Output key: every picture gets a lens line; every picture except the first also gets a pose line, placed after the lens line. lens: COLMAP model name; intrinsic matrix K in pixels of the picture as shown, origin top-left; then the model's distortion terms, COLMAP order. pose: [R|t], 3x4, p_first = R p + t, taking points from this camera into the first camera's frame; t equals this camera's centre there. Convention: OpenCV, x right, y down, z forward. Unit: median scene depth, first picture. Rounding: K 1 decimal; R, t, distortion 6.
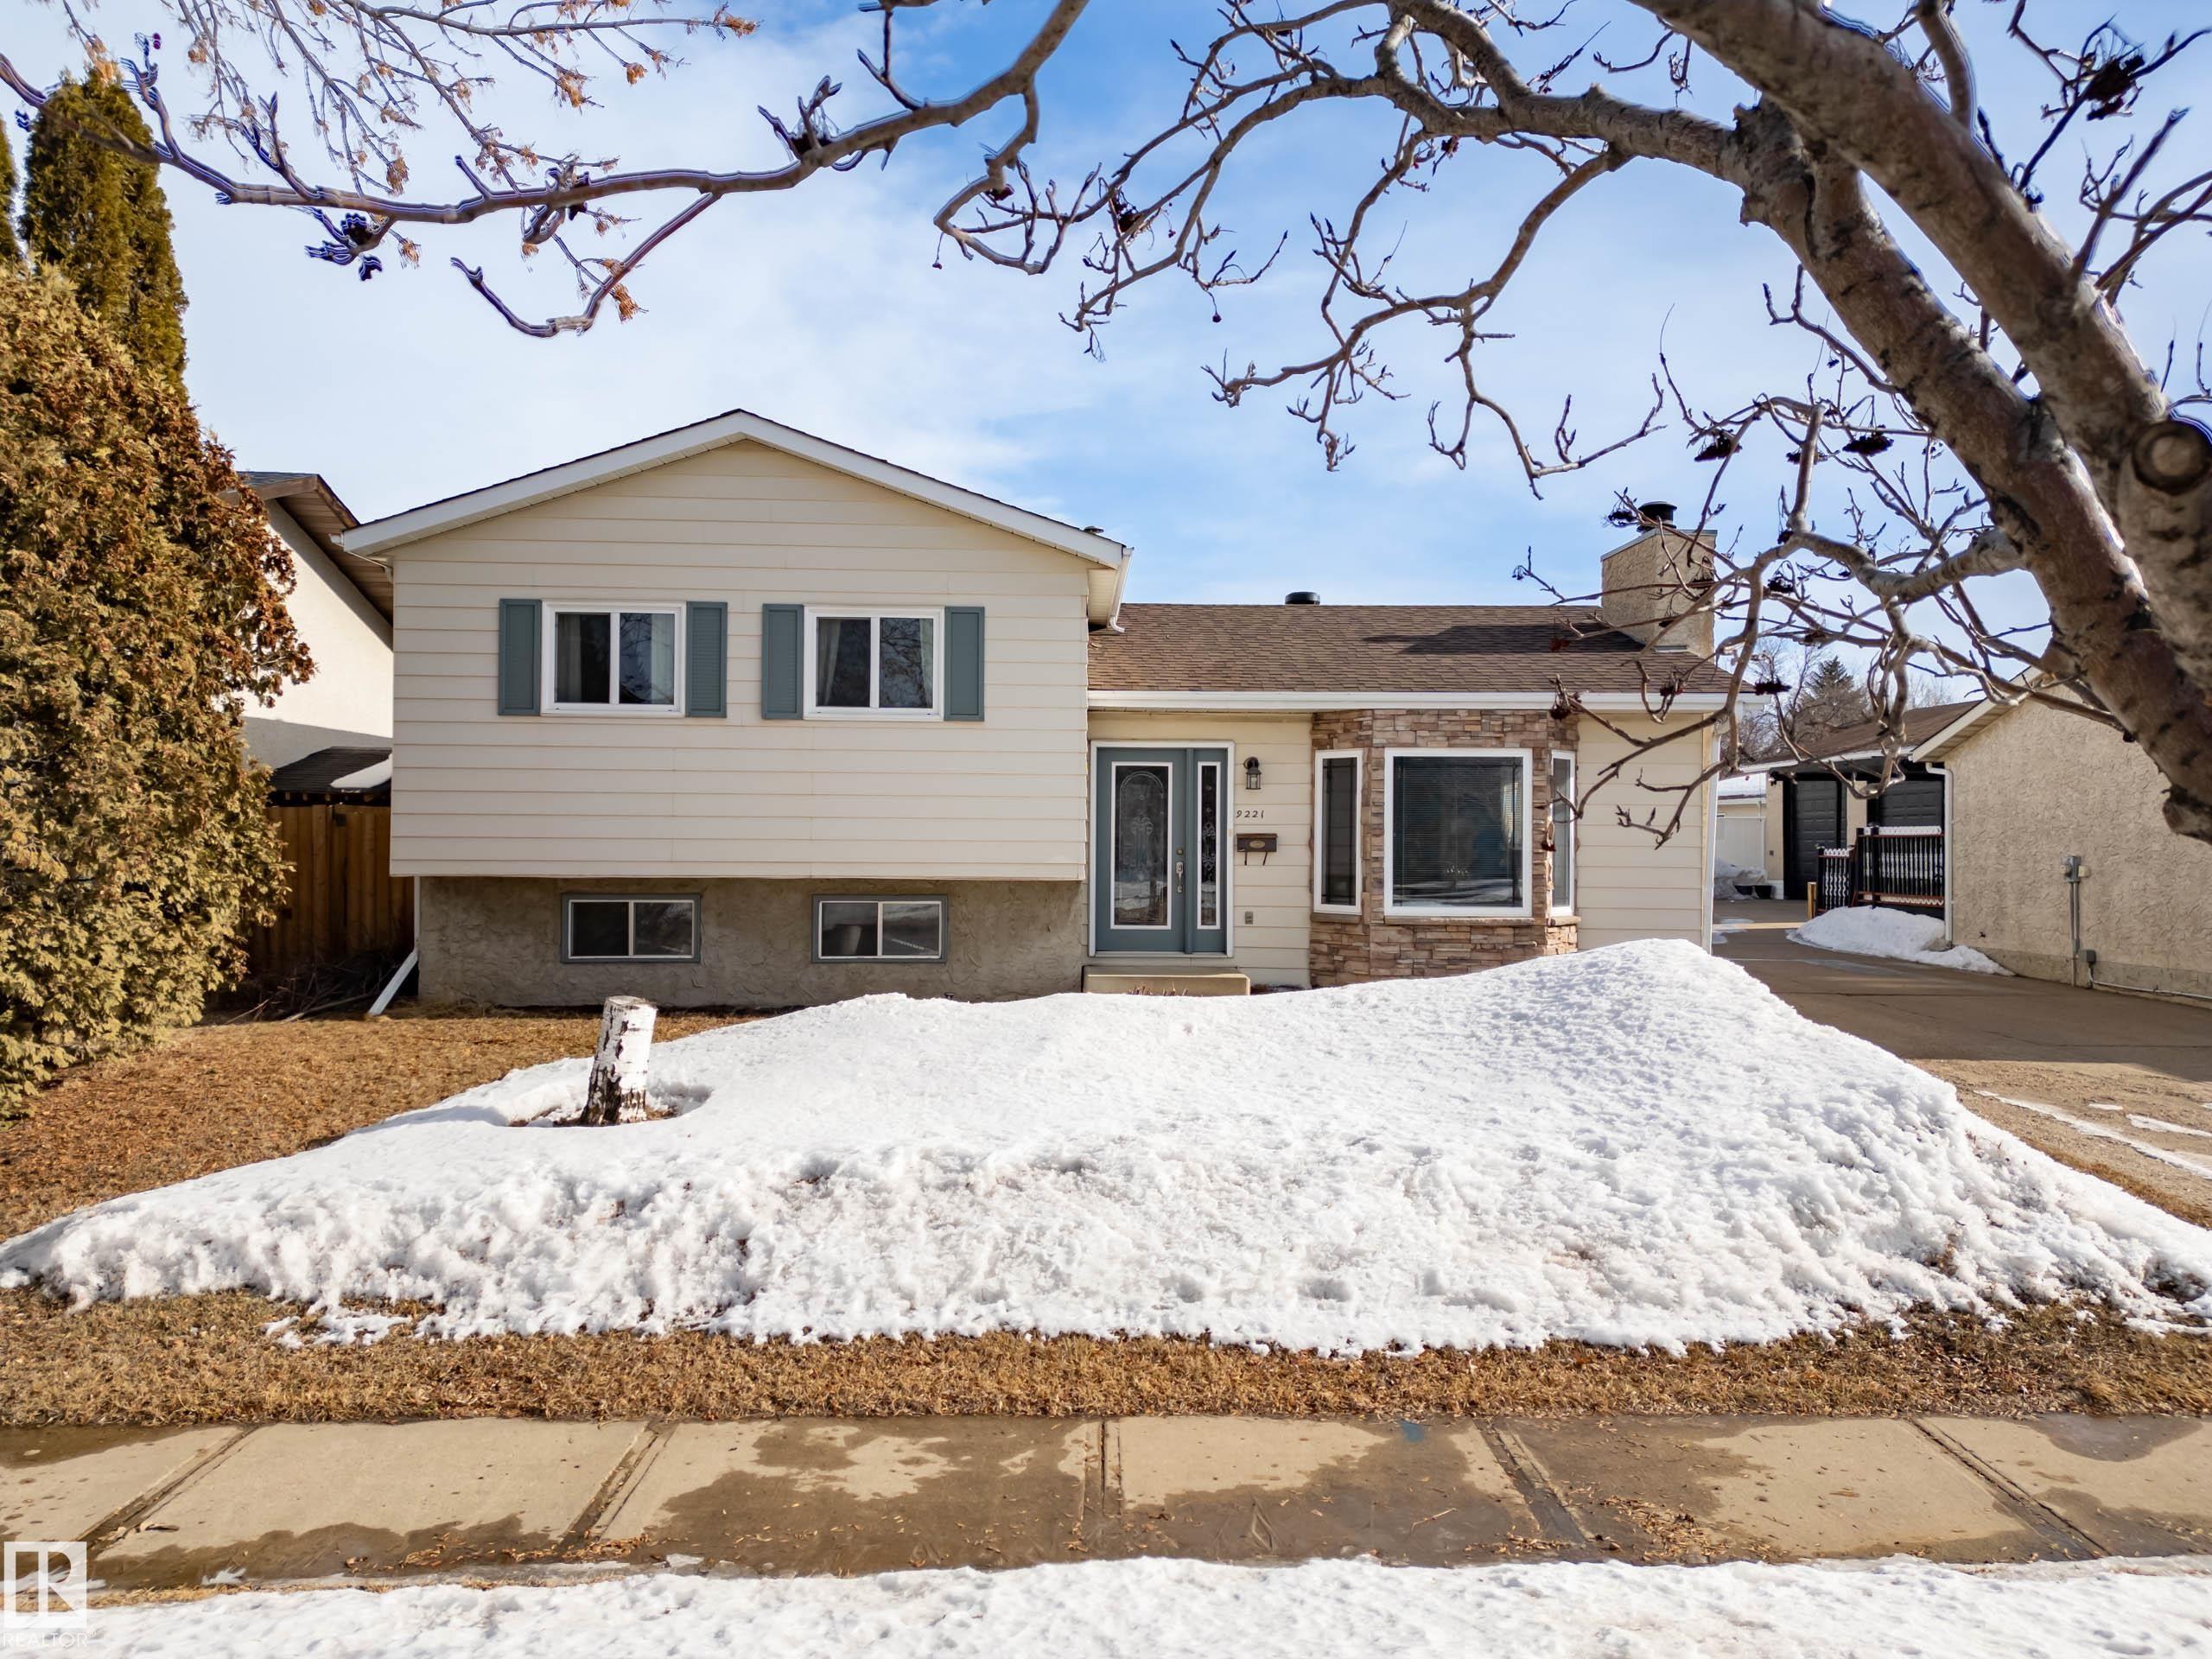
lens RADIAL K [[1543.0, 0, 1098.9], [0, 1543.0, 834.1], [0, 0, 1]] dist [0.079595, -0.069414]
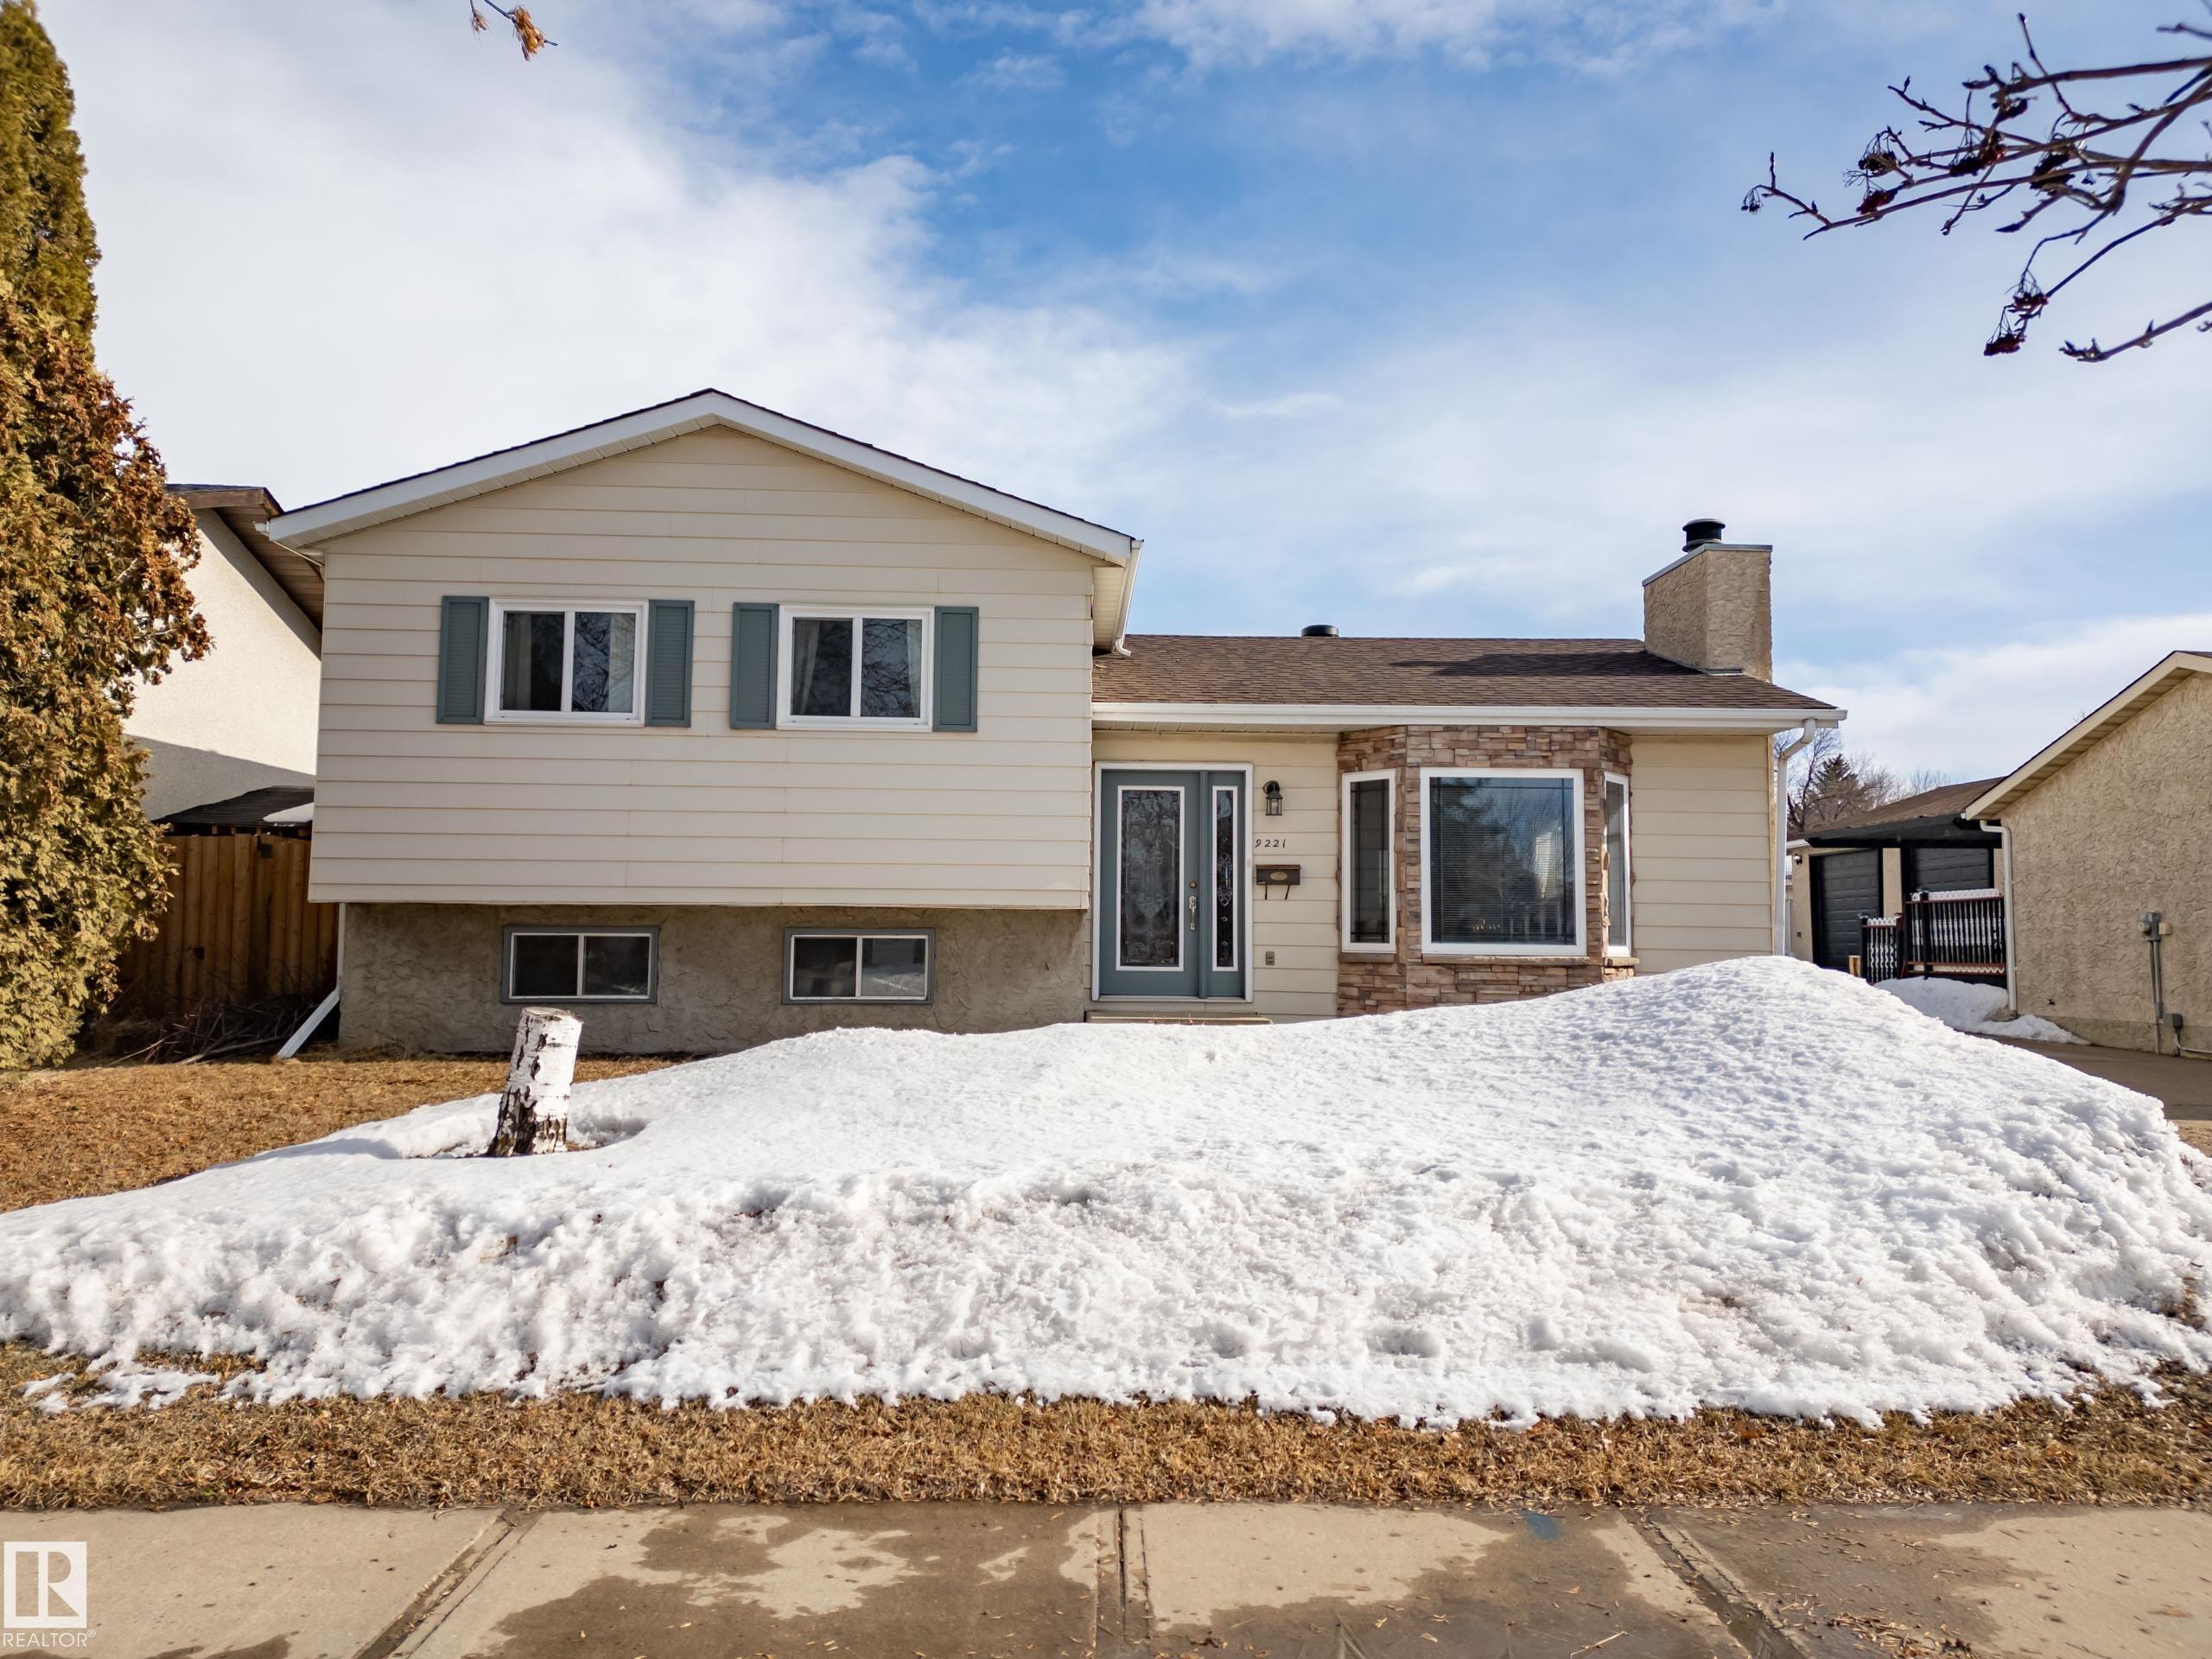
lens RADIAL K [[1543.0, 0, 1099.7], [0, 1543.0, 832.7], [0, 0, 1]] dist [0.079595, -0.069414]
pose [[0.999996, 0.002457, 0.001346, -0.005281], [-0.002359, 0.997661, -0.068319, 0.063656], [-0.001511, 0.068315, 0.997663, 0.141913]]
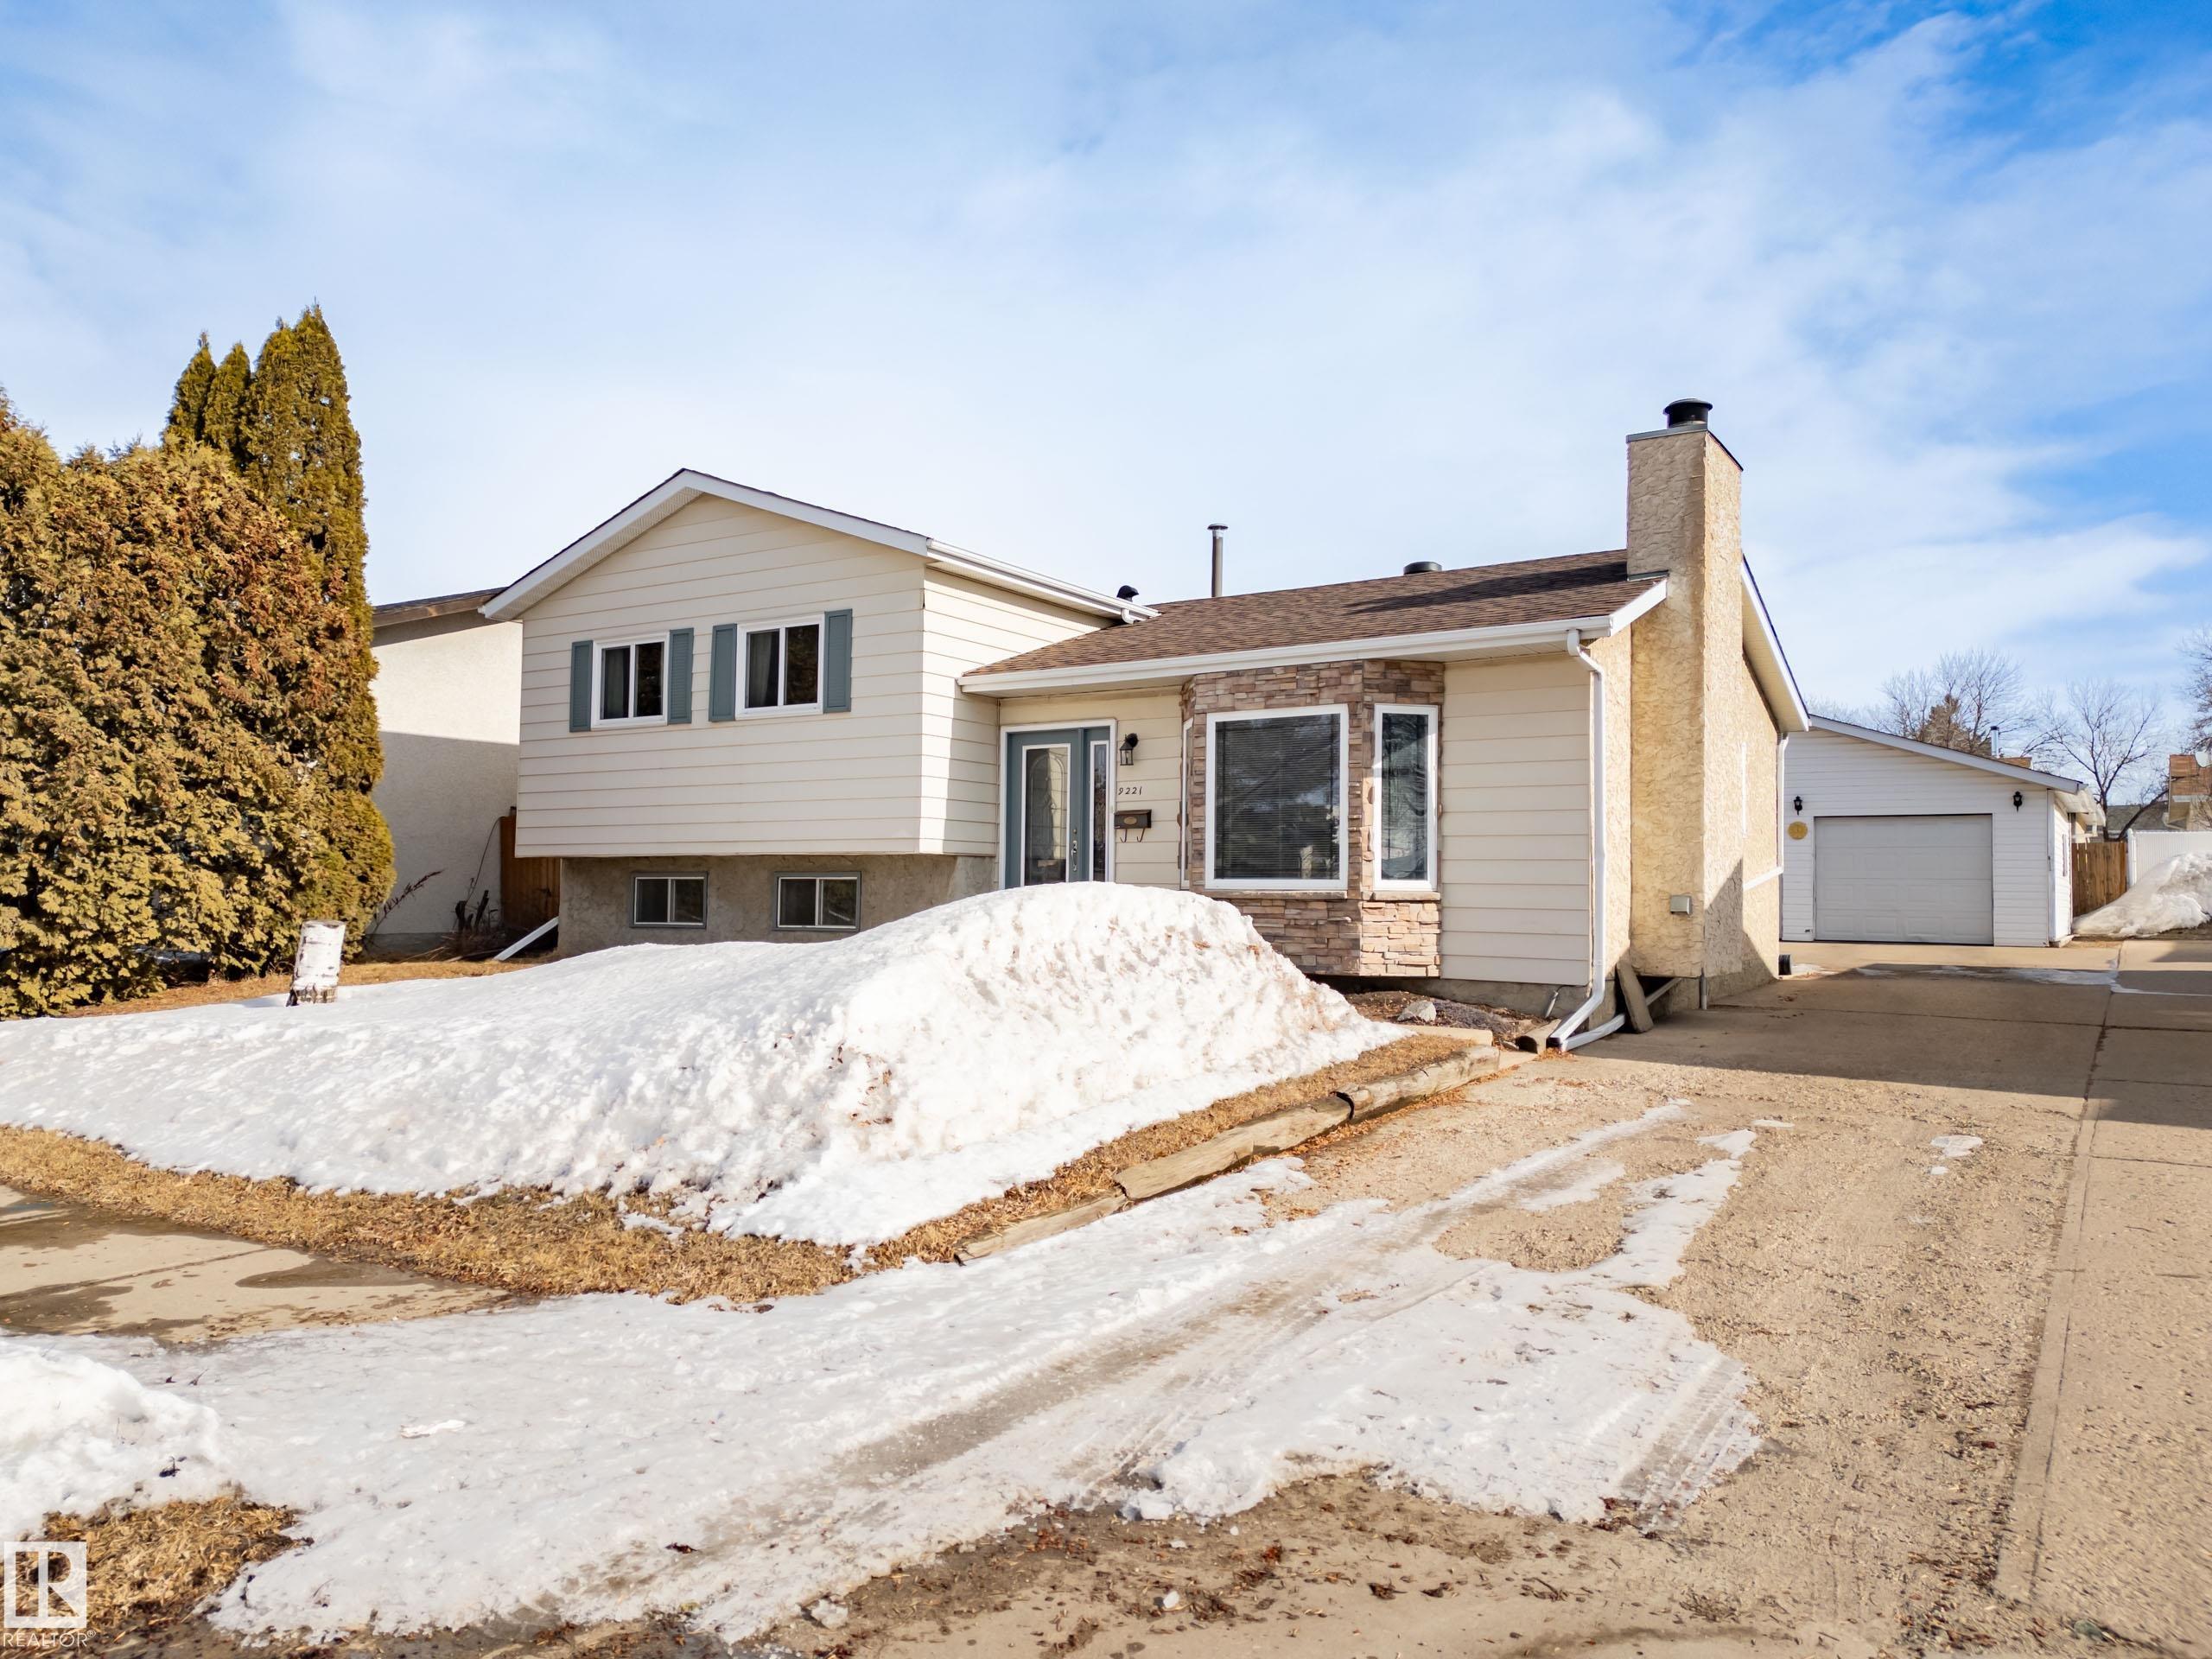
lens RADIAL K [[1543.0, 0, 1102.4], [0, 1543.0, 827.2], [0, 0, 1]] dist [0.079595, -0.069414]
pose [[0.821709, -0.025270, -0.569346, 0.961639], [-0.001837, 0.998894, -0.046985, 0.084814], [0.569904, 0.039654, 0.820754, 0.261496]]
